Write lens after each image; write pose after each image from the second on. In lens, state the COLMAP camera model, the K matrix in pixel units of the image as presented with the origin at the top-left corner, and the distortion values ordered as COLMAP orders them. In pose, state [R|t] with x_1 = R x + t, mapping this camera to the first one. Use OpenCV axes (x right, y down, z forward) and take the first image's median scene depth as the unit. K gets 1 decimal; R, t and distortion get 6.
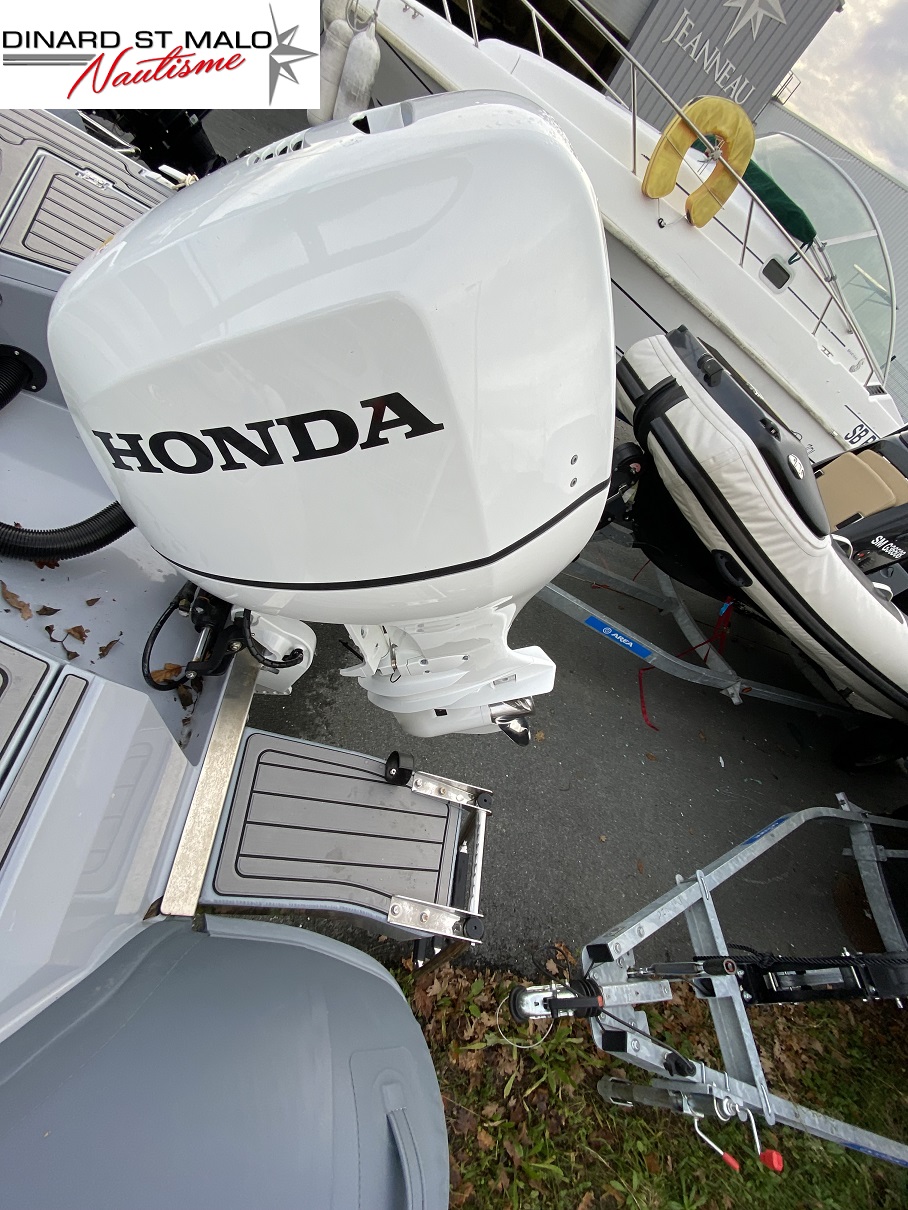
lens RADIAL K [[485.7, 0, 451.0], [0, 485.7, 603.4], [0, 0, 1]] dist [-0.007434, -0.009209]
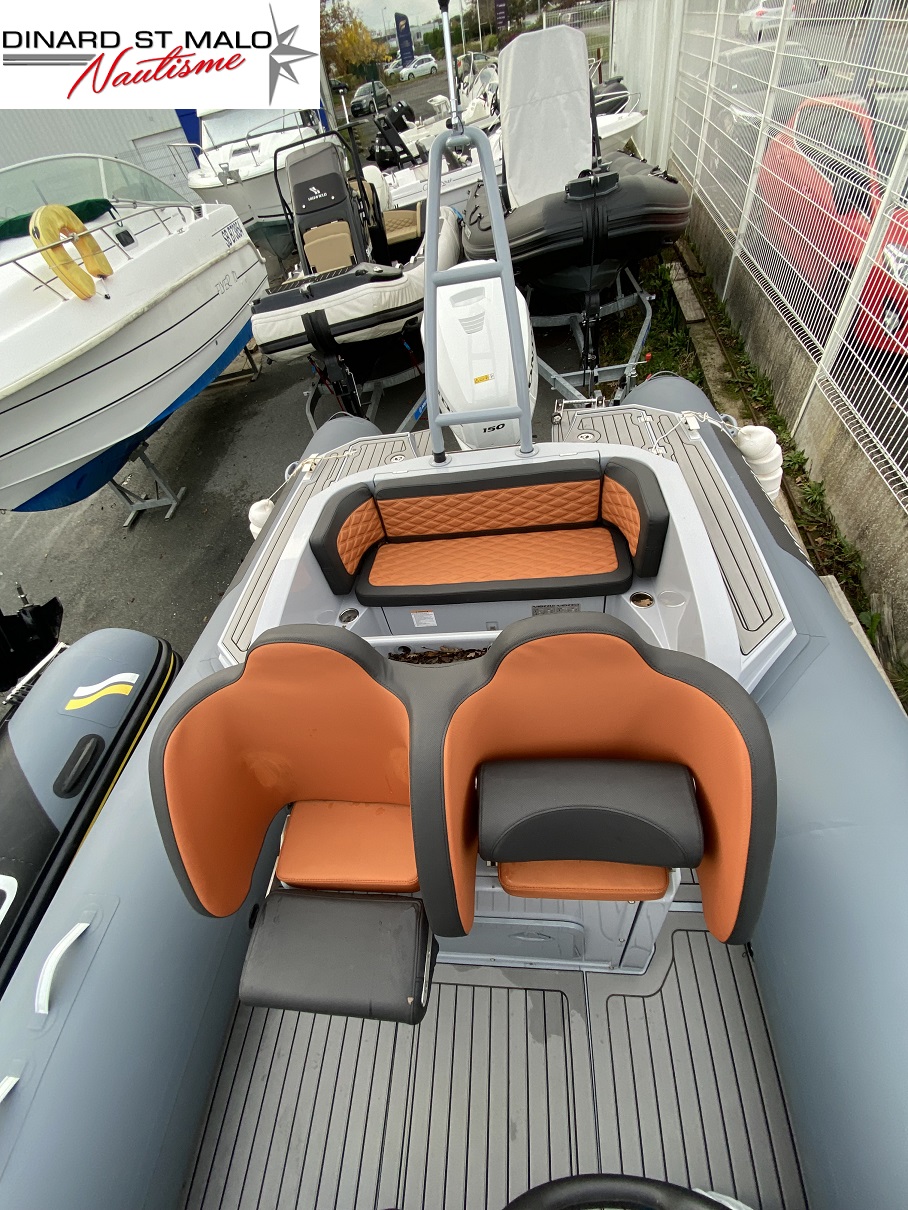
lens RADIAL K [[485.7, 0, 453.5], [0, 485.7, 604.1], [0, 0, 1]] dist [-0.007434, -0.009209]
pose [[-0.010128, -0.979122, 0.203022, -1.120392], [0.891533, 0.083104, 0.445268, -0.878046], [-0.452843, 0.185510, 0.872077, -0.640860]]
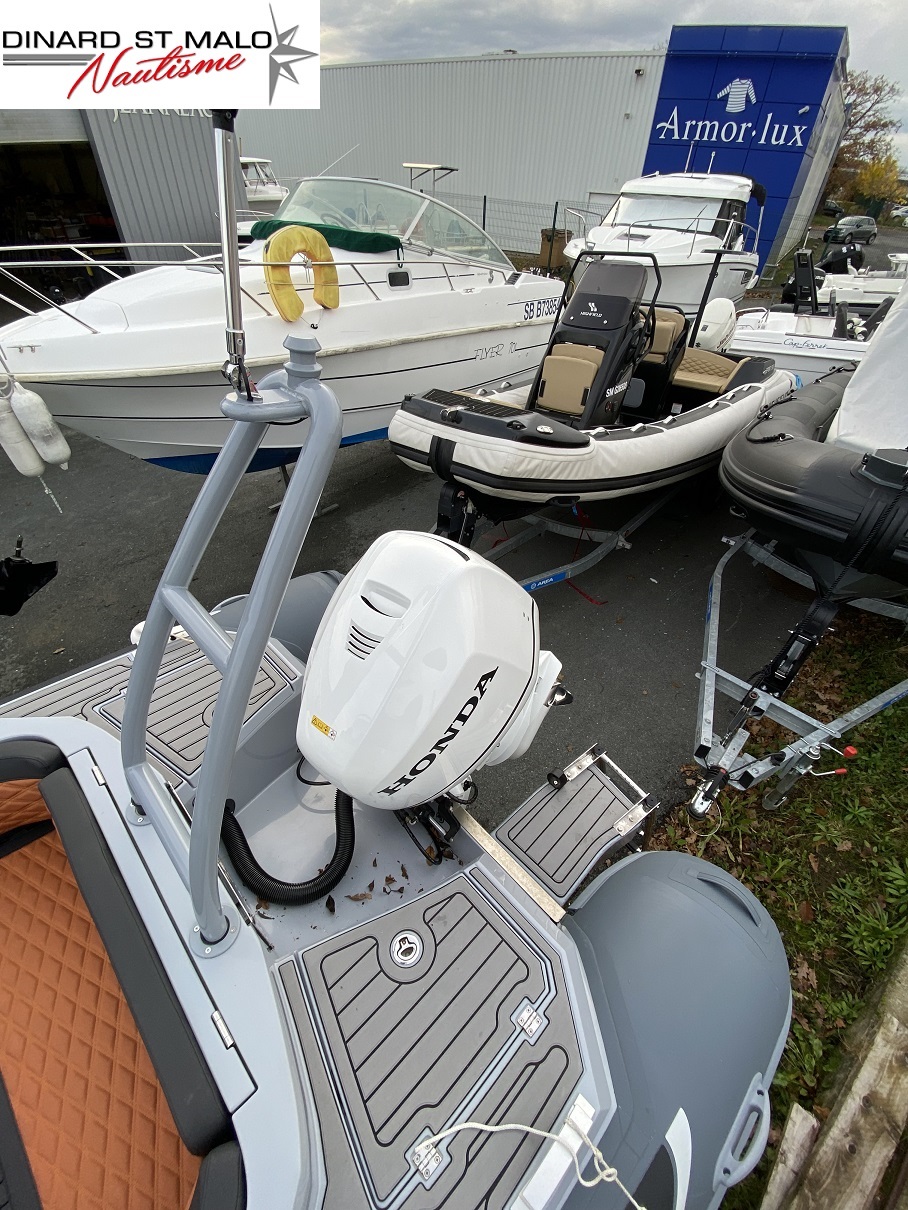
lens RADIAL K [[485.7, 0, 449.4], [0, 485.7, 607.3], [0, 0, 1]] dist [-0.007434, -0.009209]
pose [[0.647963, -0.747009, 0.148733, -0.101443], [0.744194, 0.662498, 0.085269, -0.312442], [-0.162232, 0.055435, 0.985194, -0.418045]]
